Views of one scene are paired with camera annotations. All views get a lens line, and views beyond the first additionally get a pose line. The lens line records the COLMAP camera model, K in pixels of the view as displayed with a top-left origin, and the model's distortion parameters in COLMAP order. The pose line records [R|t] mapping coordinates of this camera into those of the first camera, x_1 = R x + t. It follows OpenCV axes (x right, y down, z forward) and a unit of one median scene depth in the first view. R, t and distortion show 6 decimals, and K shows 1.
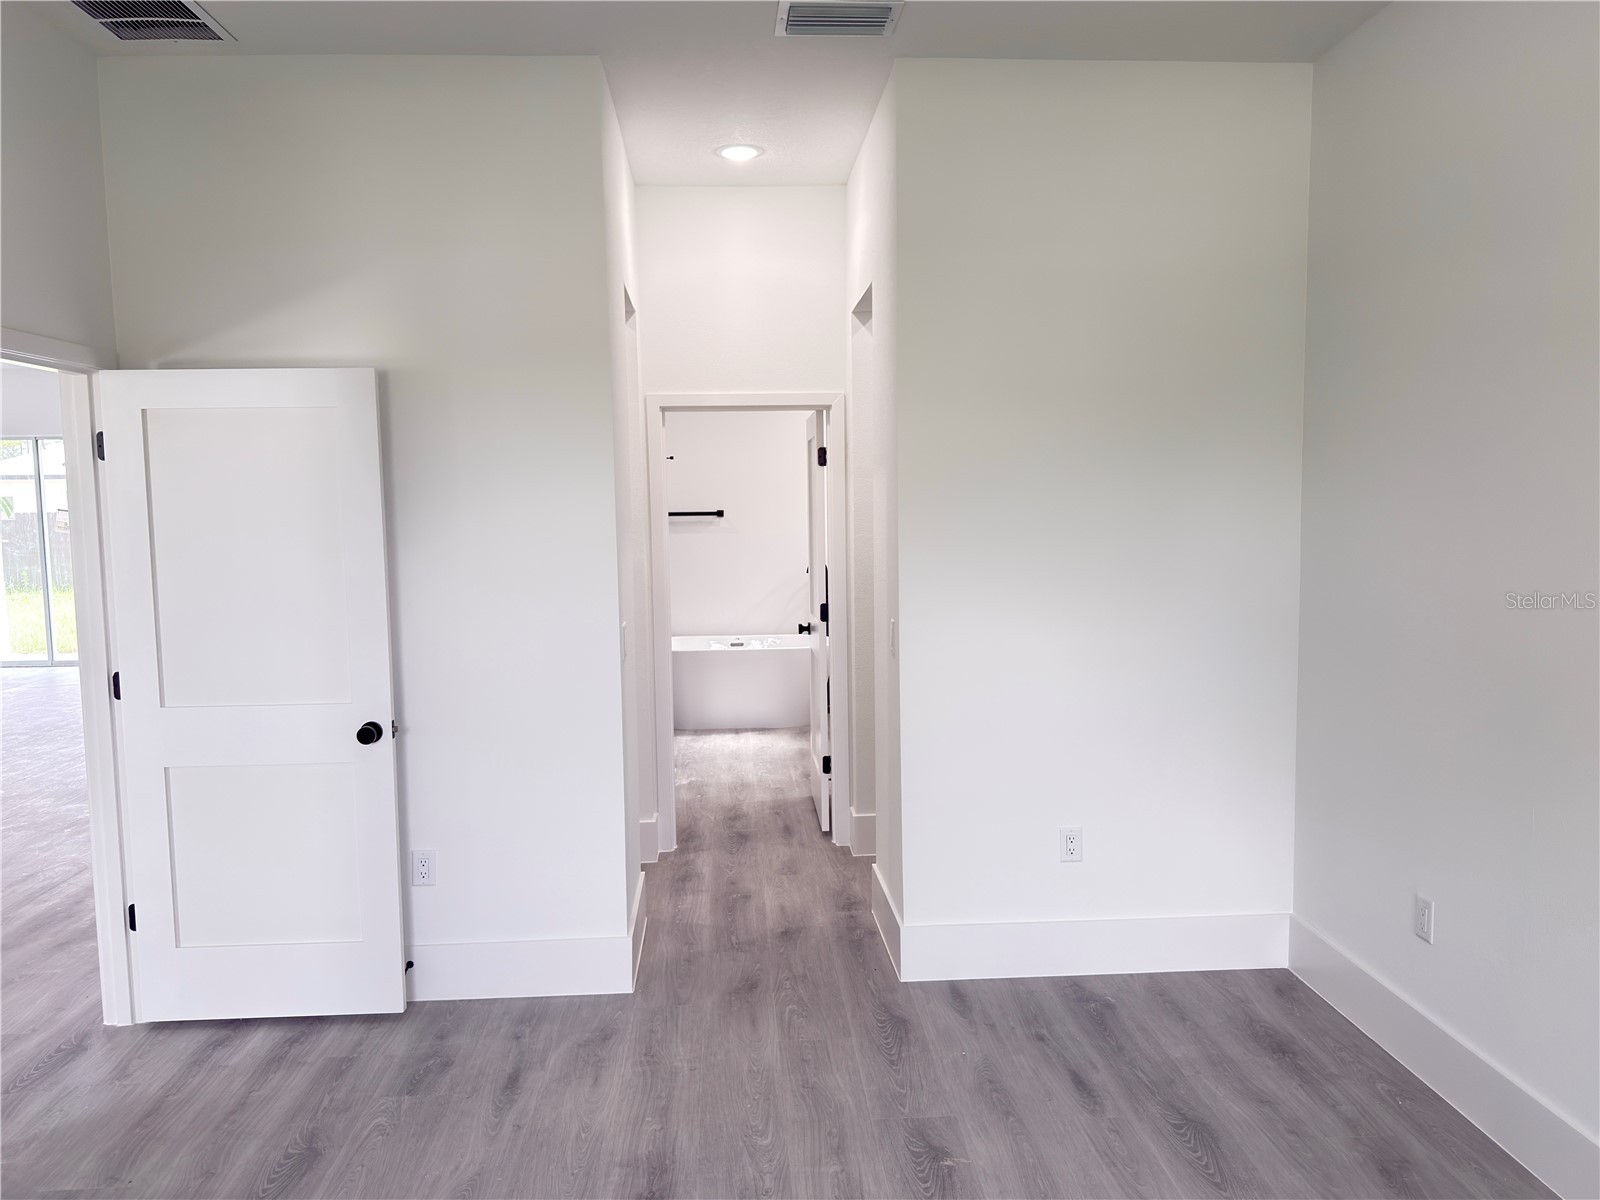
lens RADIAL K [[1162.9, 0, 788.6], [0, 1162.9, 597.1], [0, 0, 1]] dist [0.014394, -0.016521]
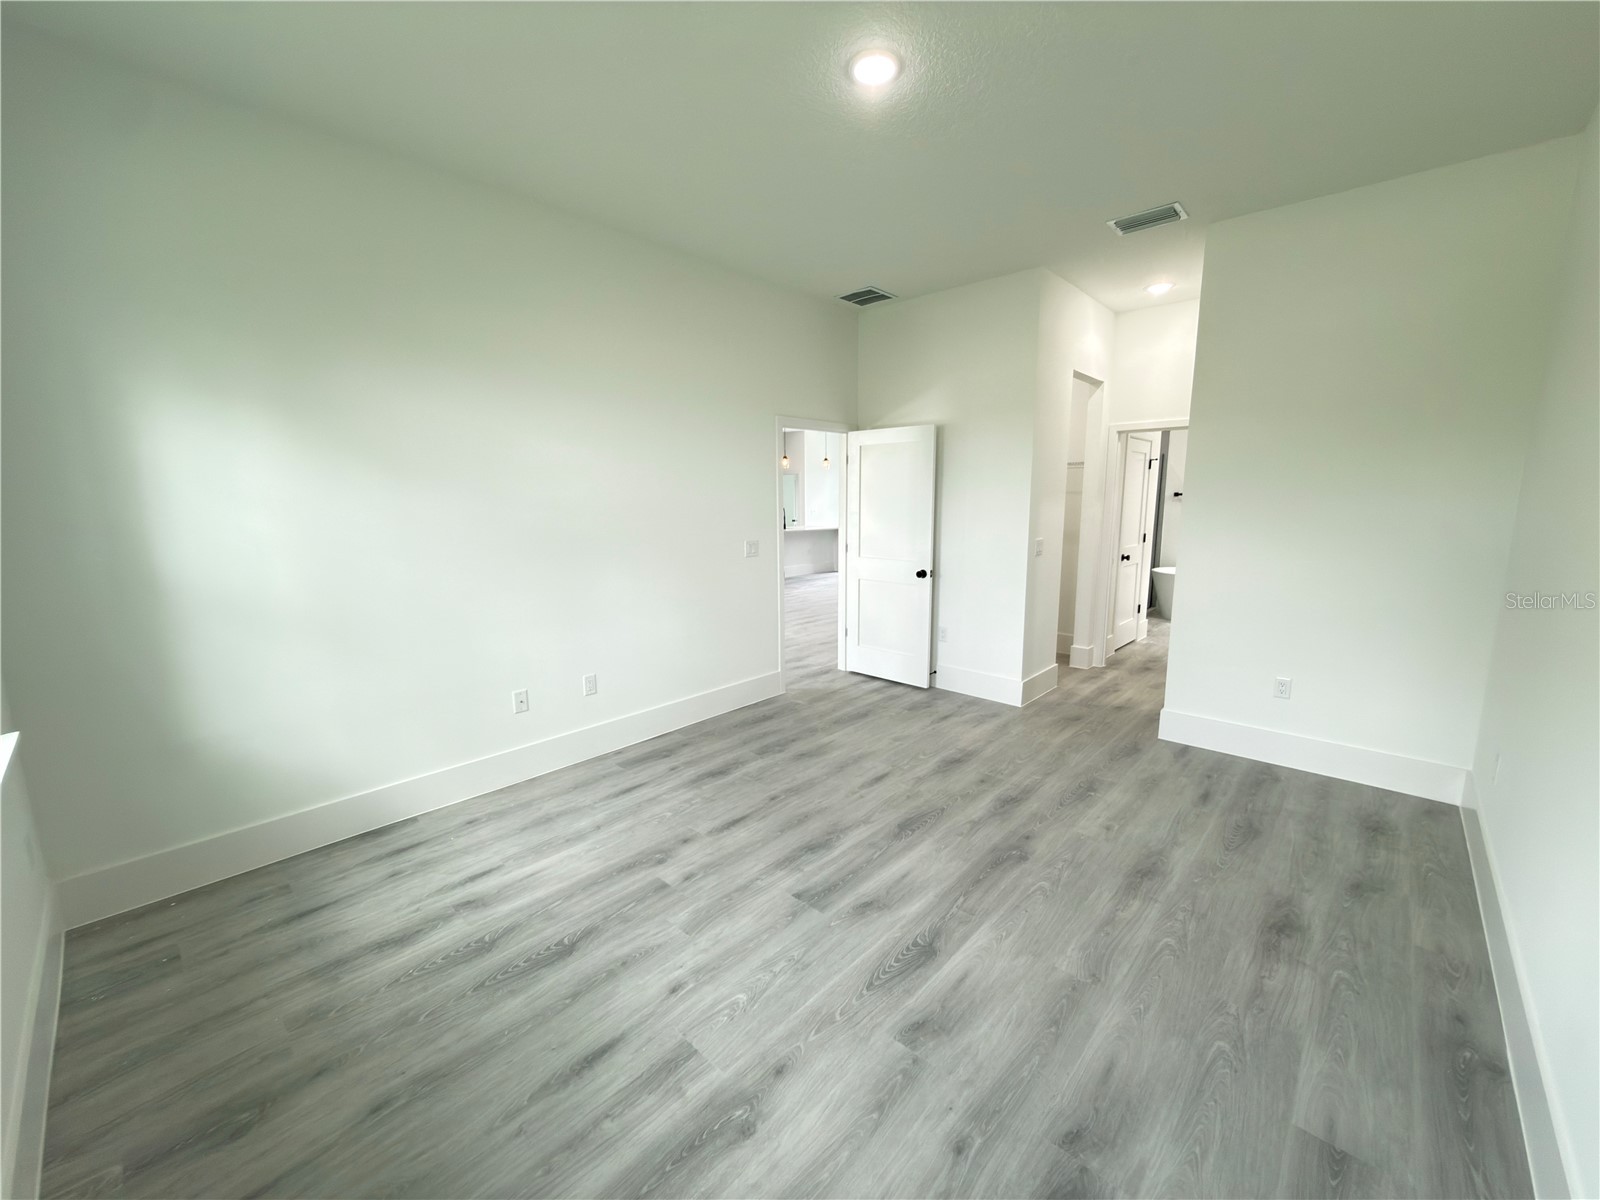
lens RADIAL K [[637.4, 0, 796.0], [0, 637.4, 599.7], [0, 0, 1]] dist [-0.001958, 0.000479]
pose [[0.687187, 0.127811, -0.715149, 0.440455], [-0.069722, 0.991461, 0.110198, 0.040743], [0.723127, -0.025865, 0.690231, -0.135891]]
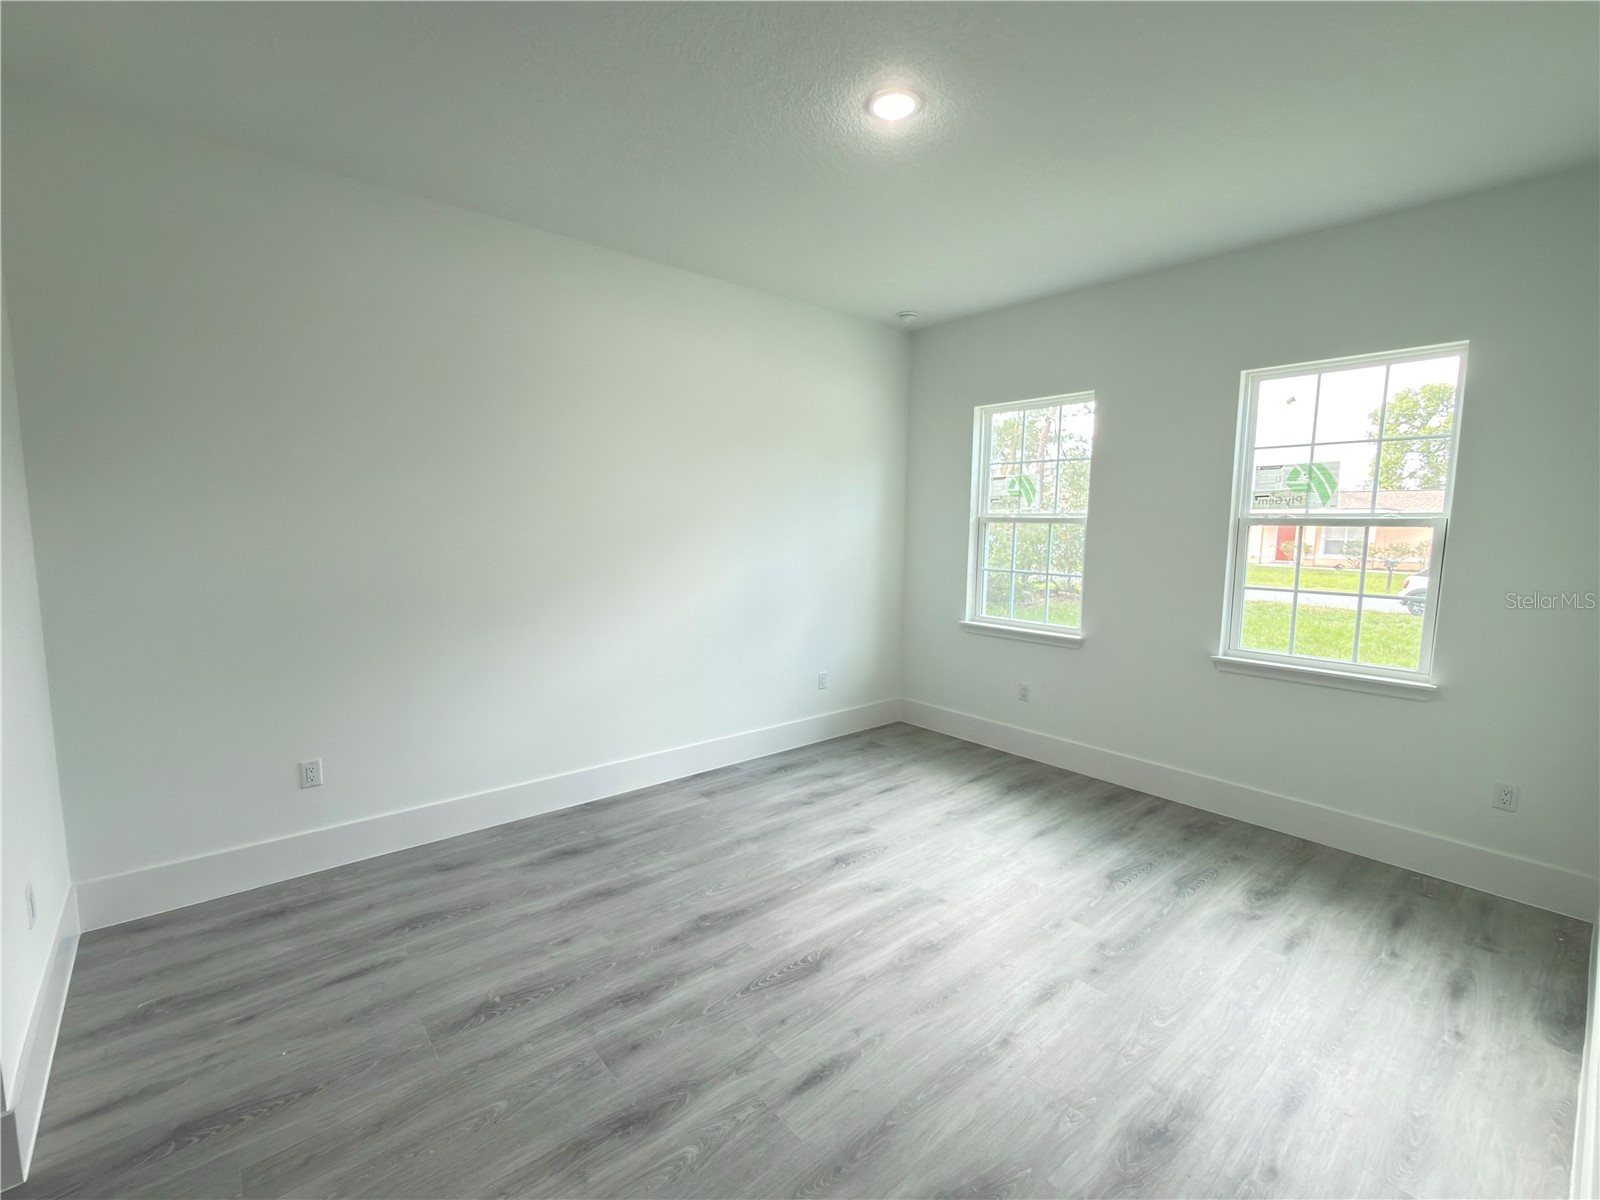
lens RADIAL K [[708.7, 0, 791.3], [0, 708.7, 601.0], [0, 0, 1]] dist [-0.000459, -0.000788]
pose [[-0.595340, -0.084235, 0.799046, -0.542954], [0.068054, 0.985629, 0.154609, -0.056056], [-0.800587, 0.146423, -0.581052, 0.908471]]
